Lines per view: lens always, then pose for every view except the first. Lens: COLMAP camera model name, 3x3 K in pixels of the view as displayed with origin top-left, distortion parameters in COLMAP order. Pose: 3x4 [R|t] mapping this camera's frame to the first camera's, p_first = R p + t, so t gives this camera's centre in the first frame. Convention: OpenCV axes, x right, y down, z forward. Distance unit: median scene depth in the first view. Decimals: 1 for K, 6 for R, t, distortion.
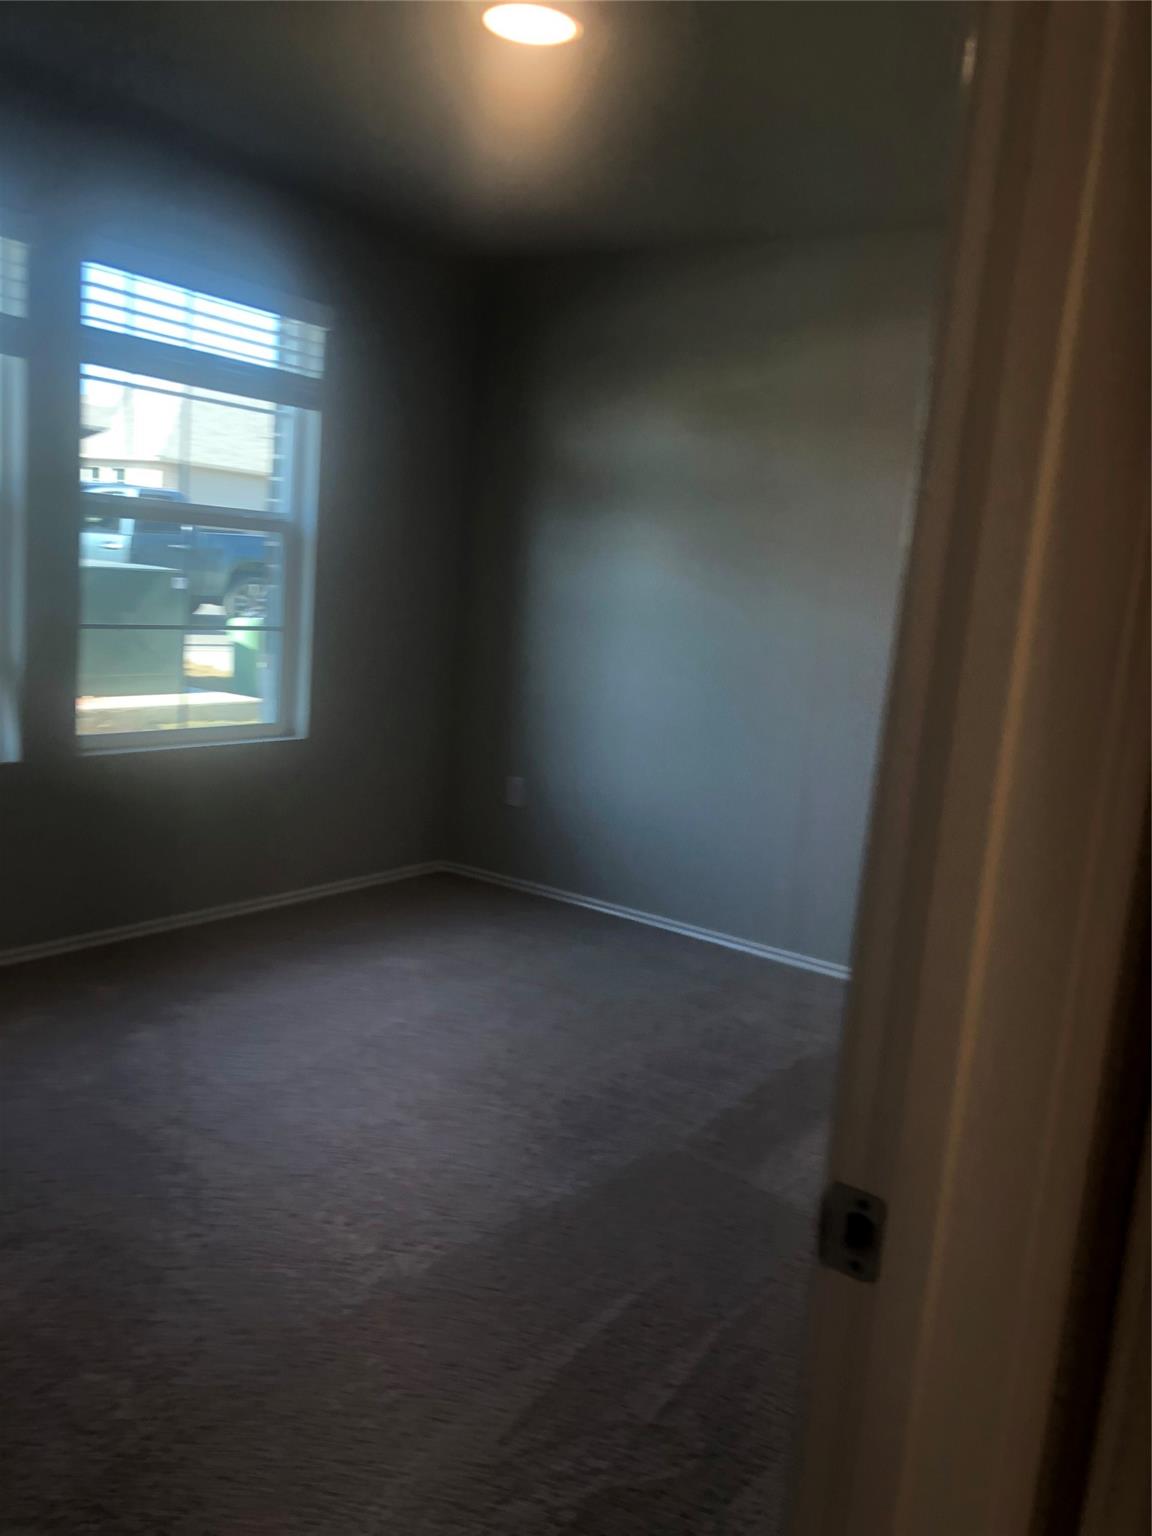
lens RADIAL K [[1234.8, 0, 576.0], [0, 1234.8, 768.0], [0, 0, 1]] dist [-0.001472, -0.109483]
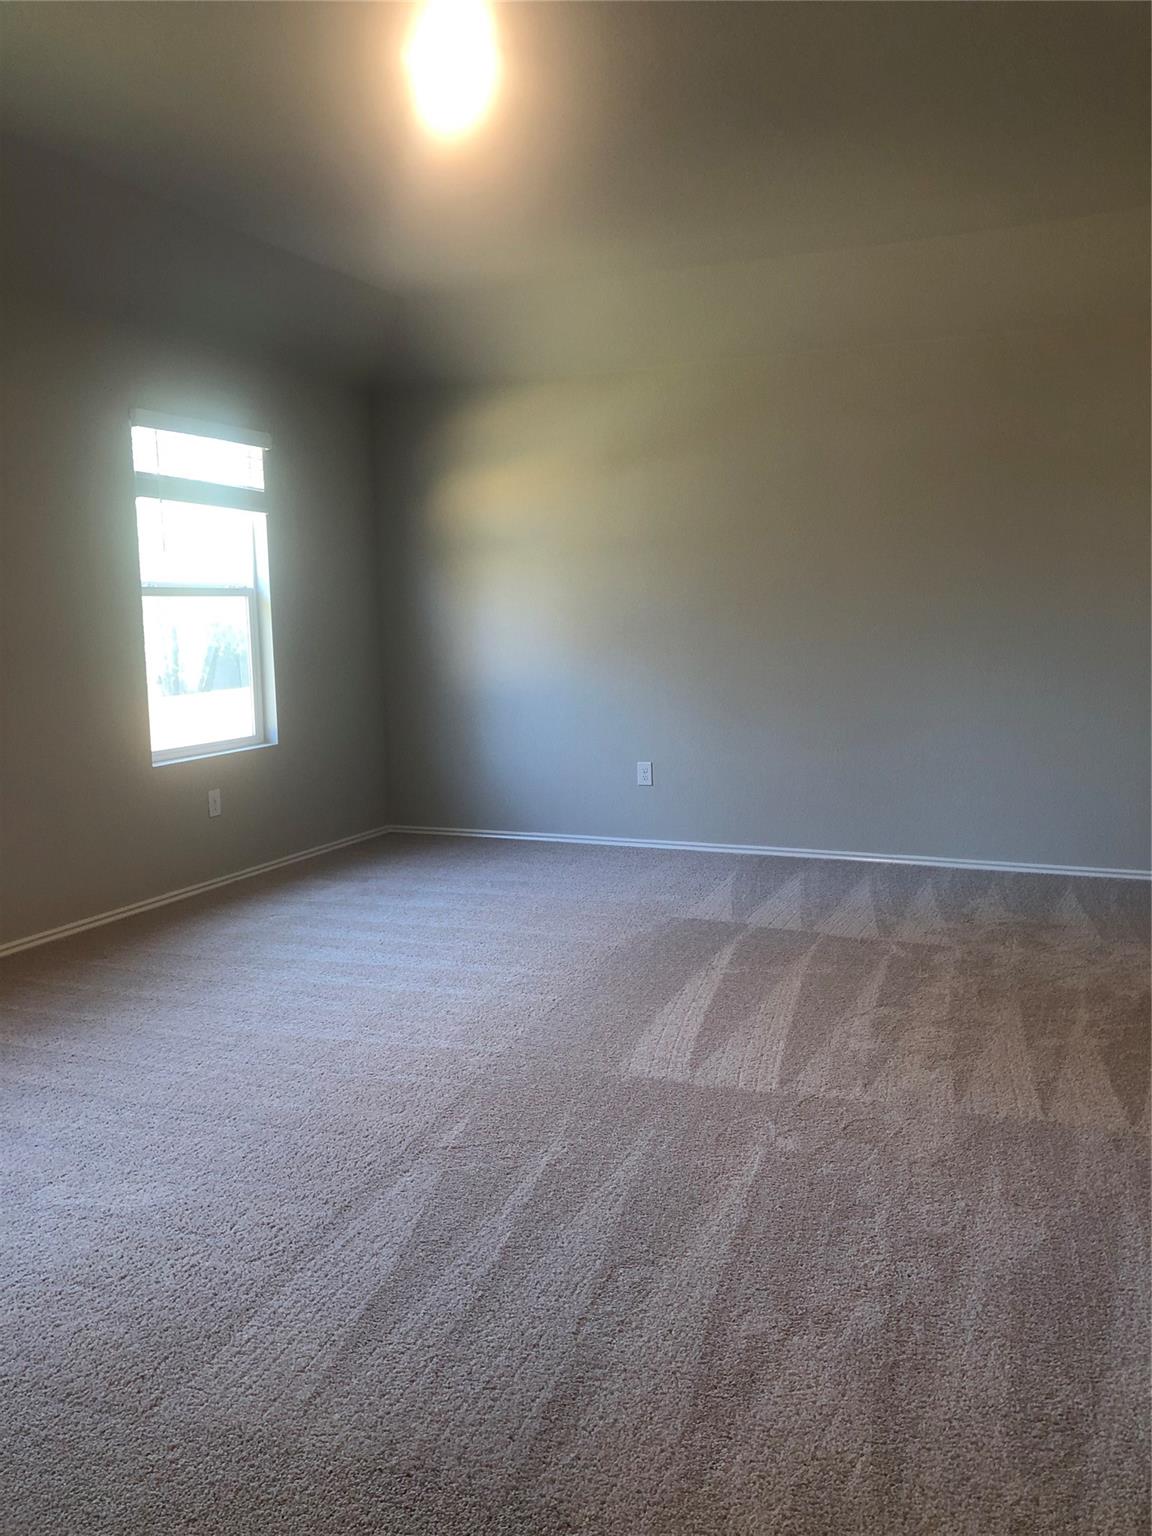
lens RADIAL K [[1234.8, 0, 576.0], [0, 1234.8, 768.0], [0, 0, 1]] dist [-0.001472, -0.109483]
pose [[0.975409, -0.089669, 0.201337, -0.174305], [0.089327, 0.995944, 0.010800, 0.013432], [-0.201489, 0.007451, 0.979462, -0.416838]]
